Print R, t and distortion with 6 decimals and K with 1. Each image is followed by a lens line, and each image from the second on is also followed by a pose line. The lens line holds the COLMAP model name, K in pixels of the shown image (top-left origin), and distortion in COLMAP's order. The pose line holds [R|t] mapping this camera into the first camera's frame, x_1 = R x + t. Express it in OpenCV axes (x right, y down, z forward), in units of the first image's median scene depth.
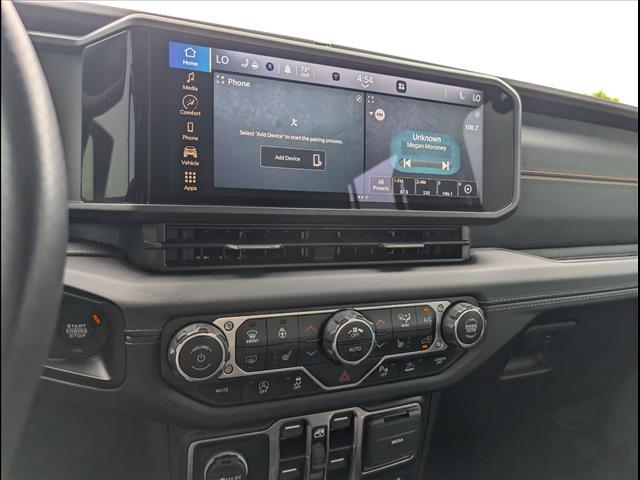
lens RADIAL K [[462.4, 0, 314.7], [0, 462.4, 255.4], [0, 0, 1]] dist [0.001419, -0.016881]
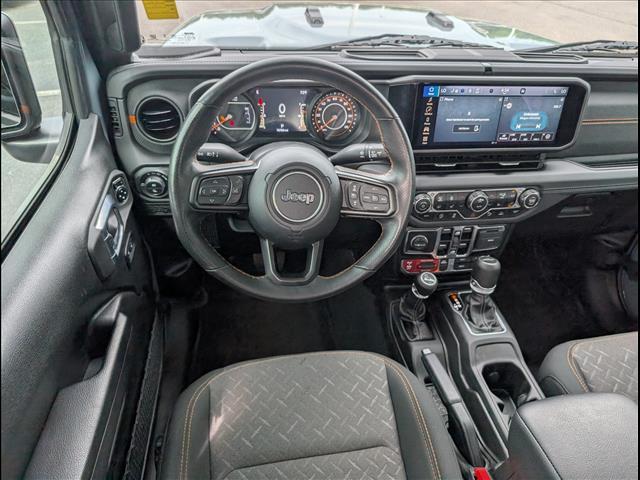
lens RADIAL K [[462.4, 0, 324.3], [0, 462.4, 239.3], [0, 0, 1]] dist [0.001419, -0.016881]
pose [[0.969376, 0.134608, -0.205405, -0.175203], [-0.037740, 0.908119, 0.417008, -0.606594], [0.242664, -0.396486, 0.885389, -1.412572]]
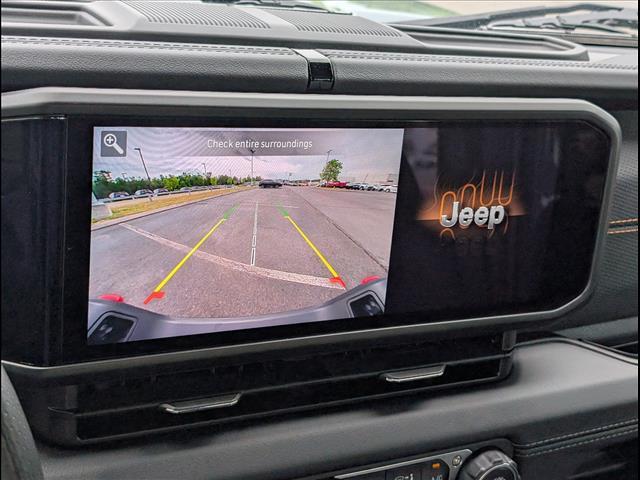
lens RADIAL K [[989.9, 0, 319.8], [0, 989.9, 240.0], [0, 0, 1]] dist [0.040461, 0.000000]
pose [[0.993328, 0.063045, 0.096568, -0.100371], [-0.083615, 0.970404, 0.226548, -0.539091], [-0.079427, -0.233111, 0.969201, -0.363321]]
